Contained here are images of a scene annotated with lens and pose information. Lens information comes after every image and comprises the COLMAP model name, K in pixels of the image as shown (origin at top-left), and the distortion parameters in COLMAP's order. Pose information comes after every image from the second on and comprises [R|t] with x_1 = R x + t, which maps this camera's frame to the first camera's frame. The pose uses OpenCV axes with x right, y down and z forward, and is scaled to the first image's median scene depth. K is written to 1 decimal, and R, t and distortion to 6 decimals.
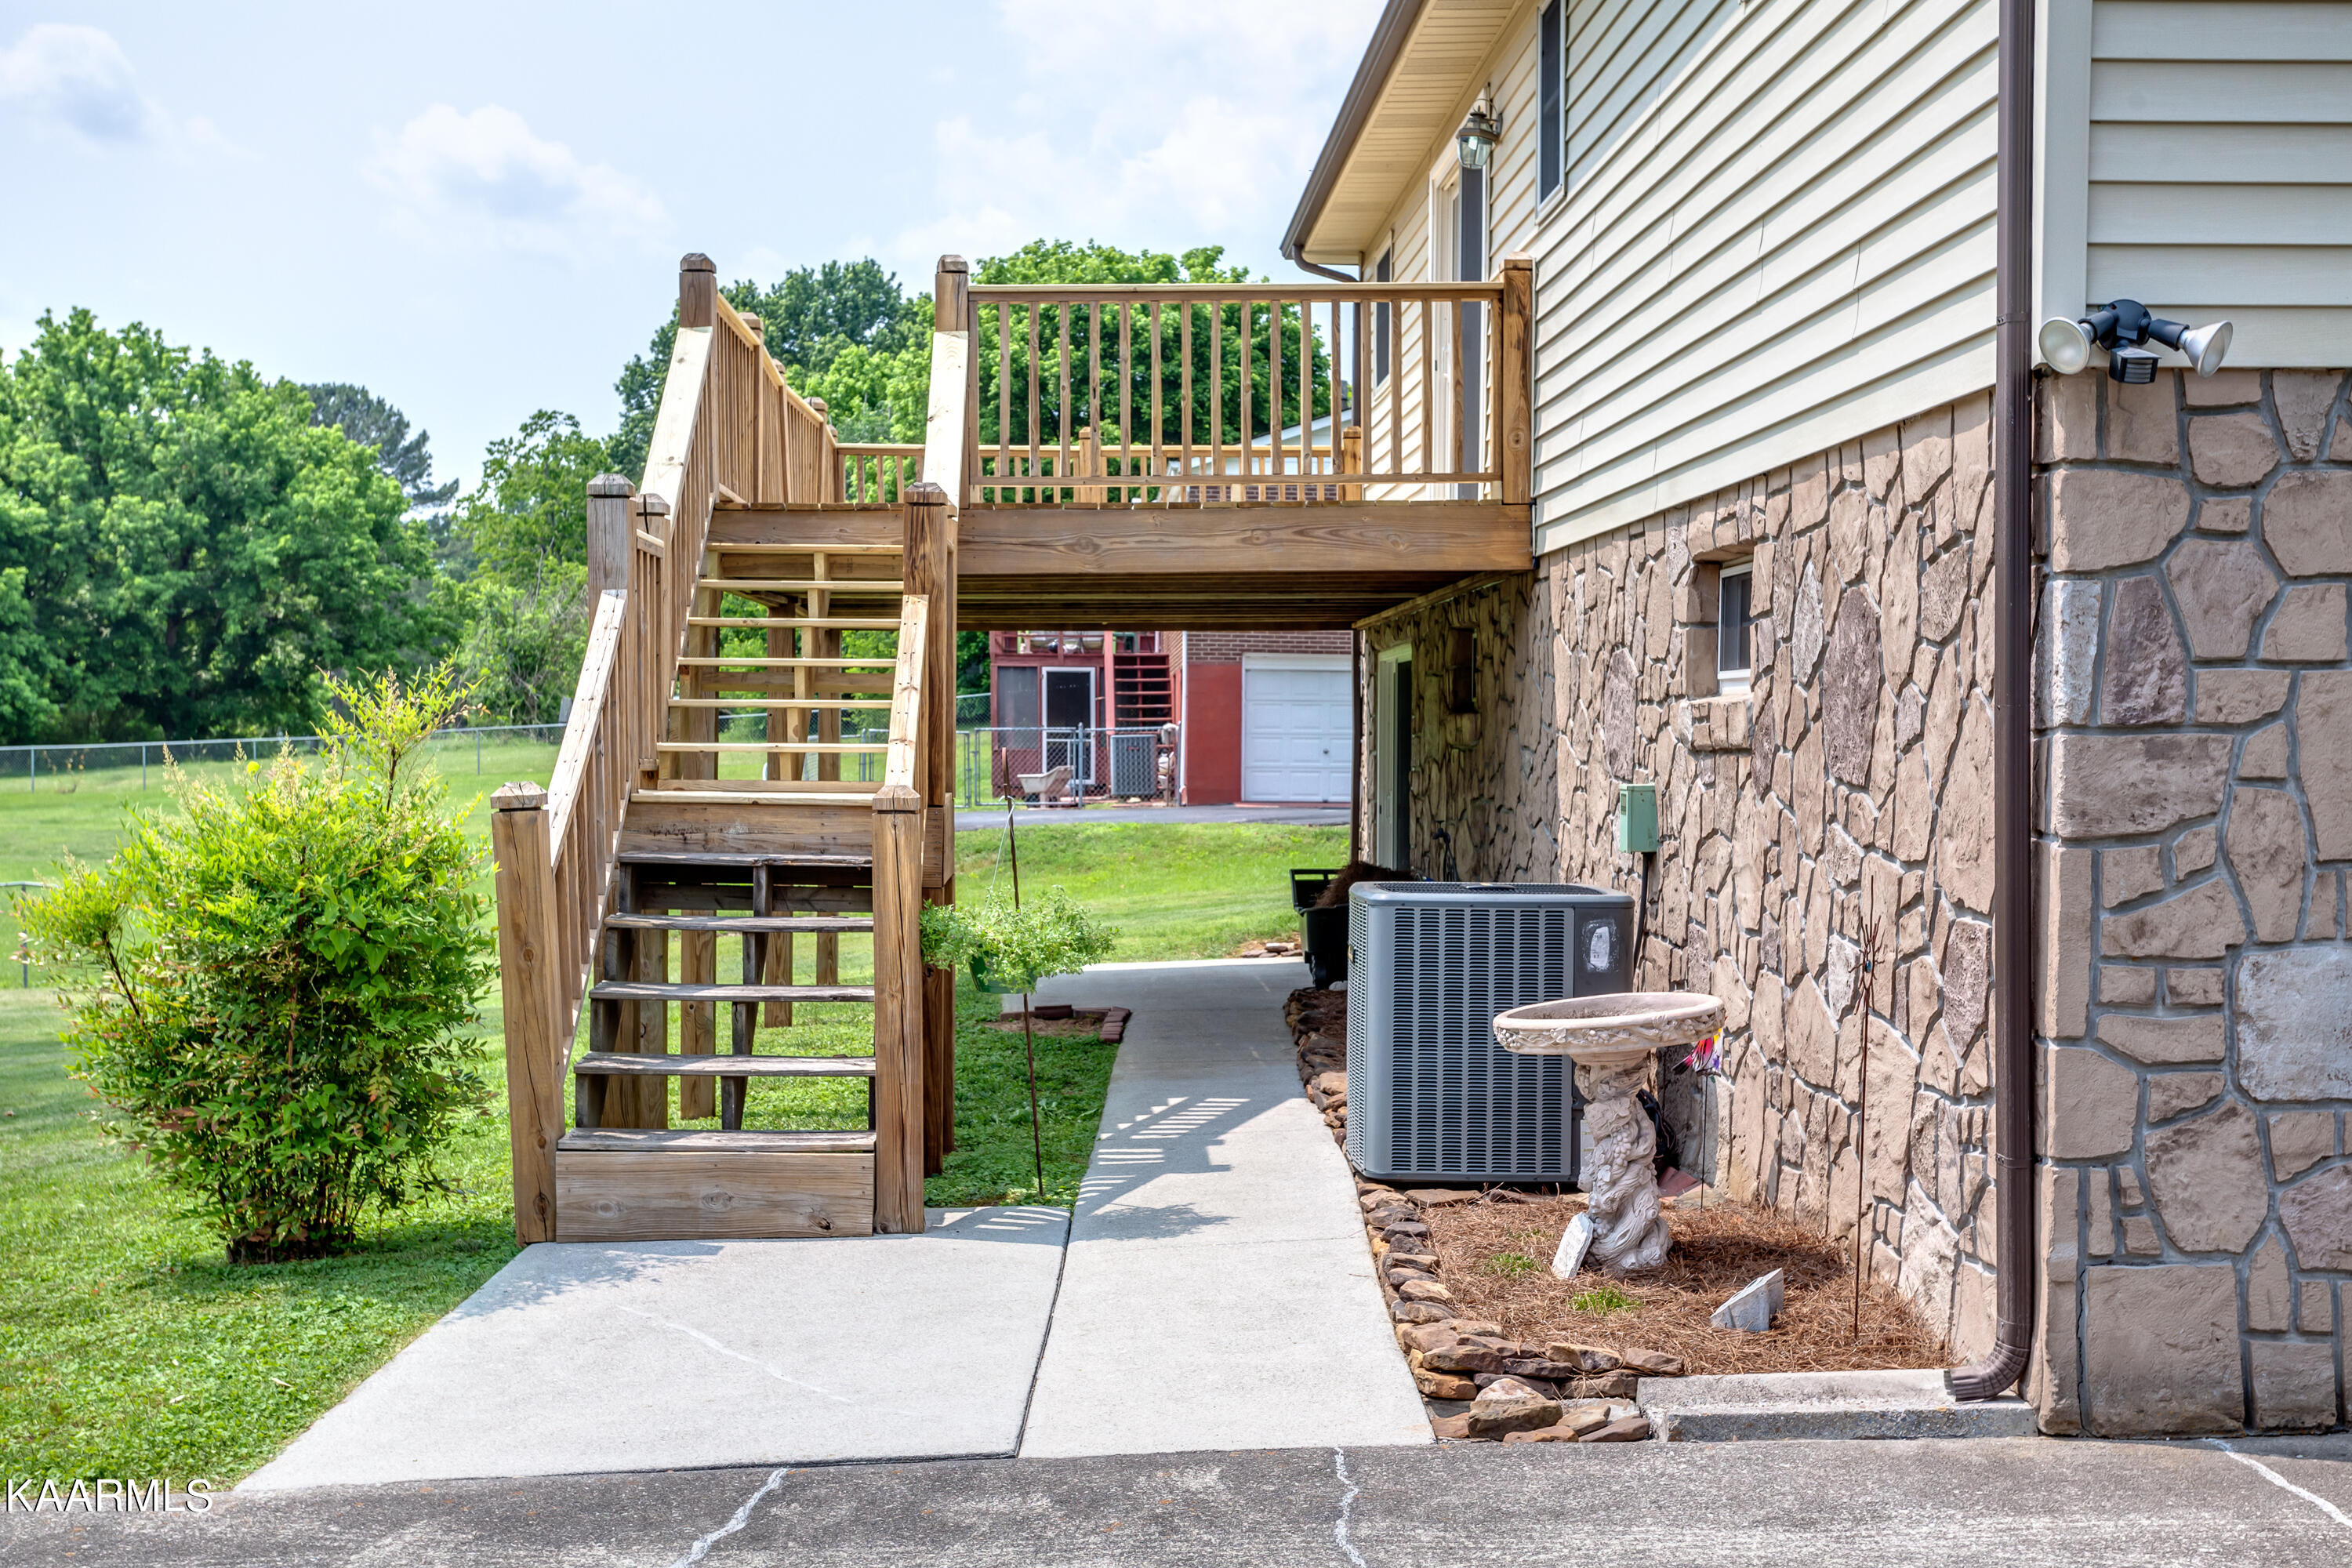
lens RADIAL K [[2545.4, 0, 1150.9], [0, 2545.4, 787.3], [0, 0, 1]] dist [0.050661, 0.000000]
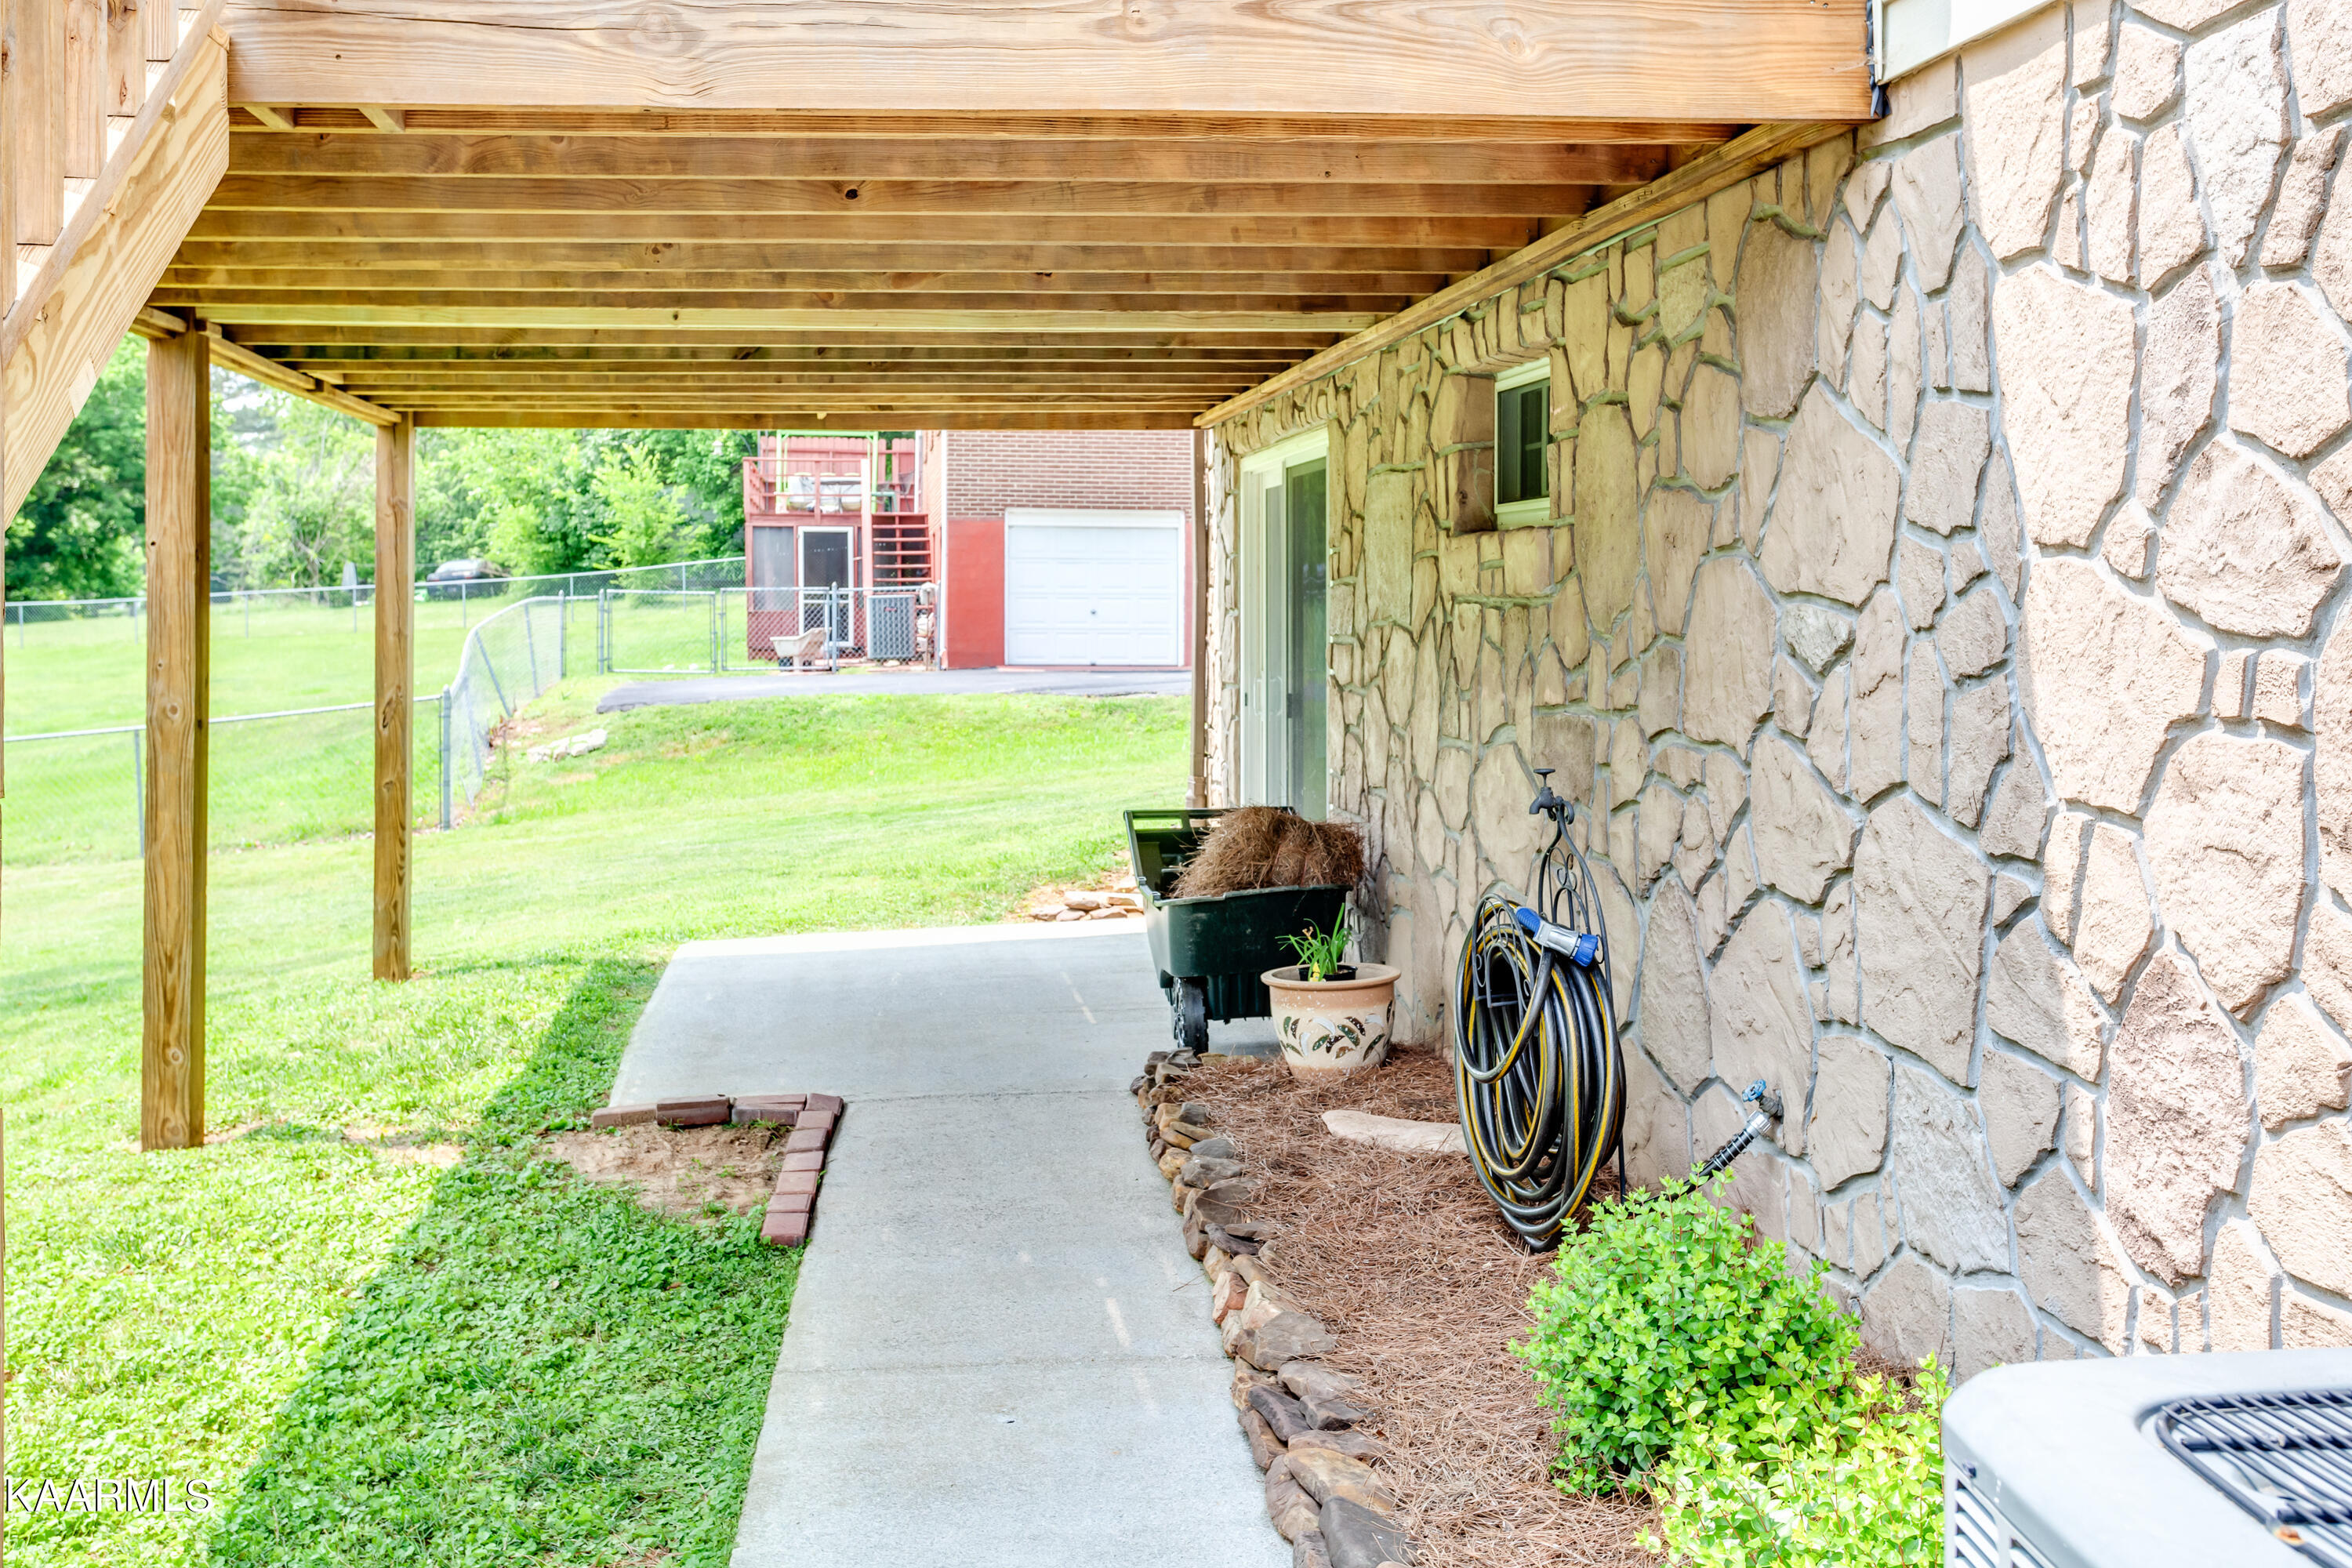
lens RADIAL K [[2267.0, 0, 1170.6], [0, 2267.0, 779.1], [0, 0, 1]] dist [-0.059626, 0.000000]
pose [[0.993722, -0.008237, 0.111577, 0.001820], [0.001644, 0.998254, 0.059049, -0.001588], [-0.111869, -0.058494, 0.992000, 0.127603]]
